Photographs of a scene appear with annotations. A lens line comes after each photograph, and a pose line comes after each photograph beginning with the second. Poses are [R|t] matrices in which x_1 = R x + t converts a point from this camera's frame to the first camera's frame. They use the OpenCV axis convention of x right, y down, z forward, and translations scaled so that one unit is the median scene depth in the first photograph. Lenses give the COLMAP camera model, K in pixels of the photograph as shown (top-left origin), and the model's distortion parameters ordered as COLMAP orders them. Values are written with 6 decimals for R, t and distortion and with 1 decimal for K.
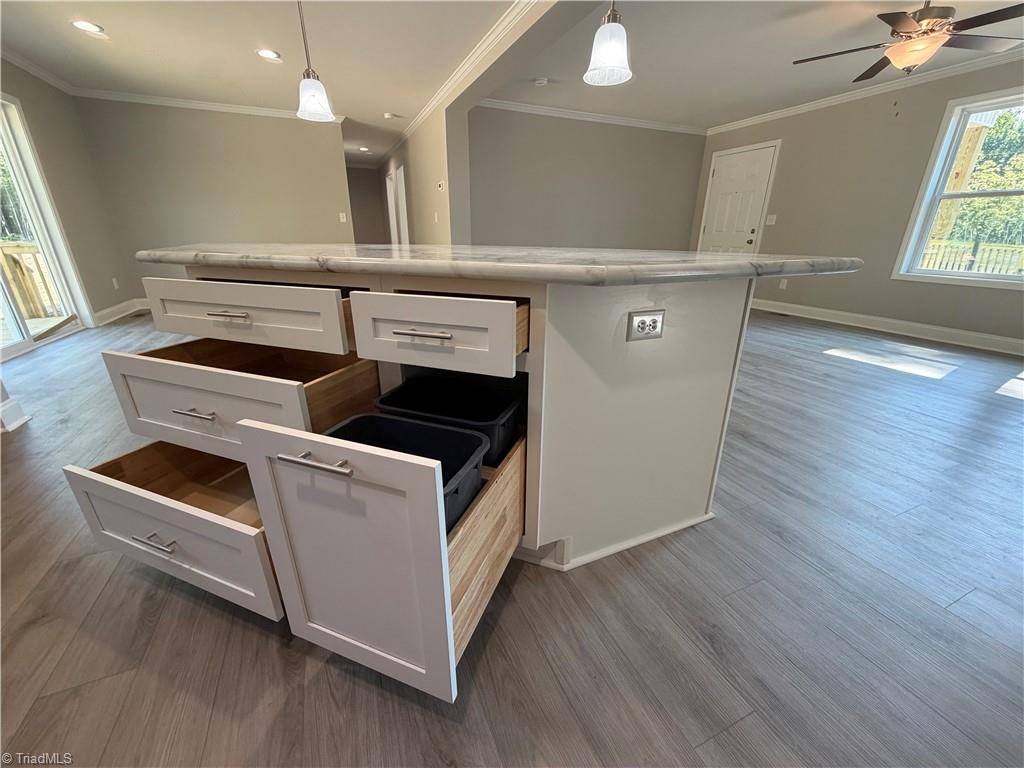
lens RADIAL K [[406.8, 0, 512.3], [0, 406.8, 386.1], [0, 0, 1]] dist [0.000295, 0.000027]
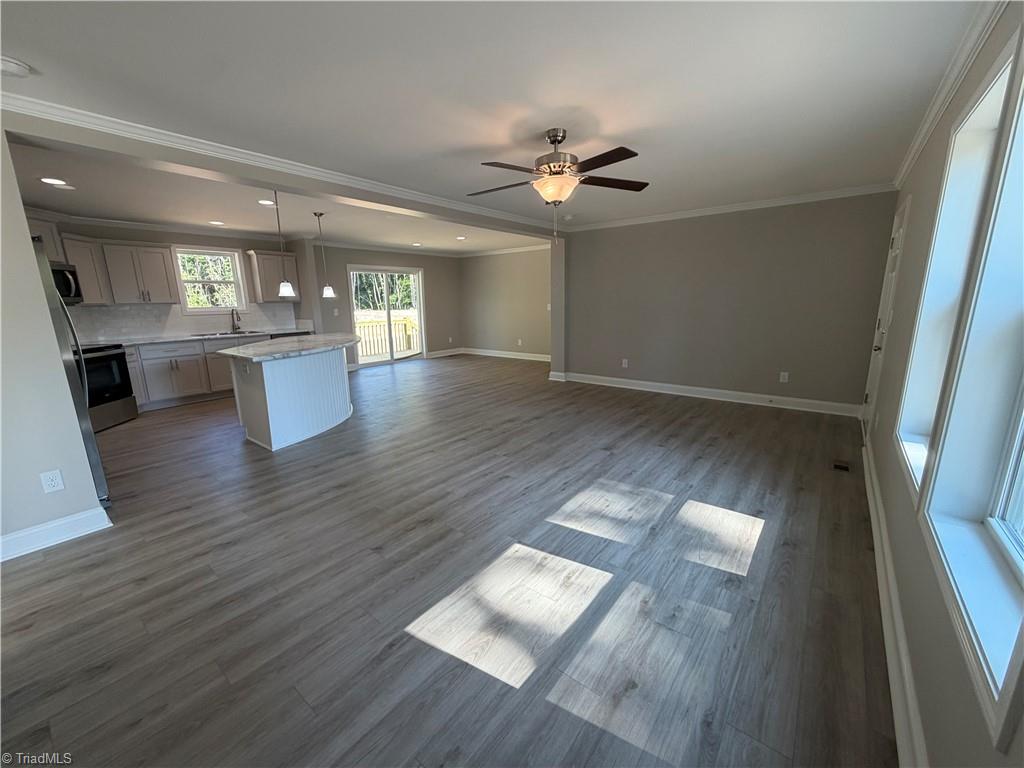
lens RADIAL K [[406.8, 0, 511.3], [0, 406.8, 388.2], [0, 0, 1]] dist [0.000295, 0.000027]
pose [[0.467826, 0.168829, -0.867546, 1.407111], [-0.290897, 0.956308, 0.029236, -0.236026], [0.834577, 0.238689, 0.496497, 0.395057]]
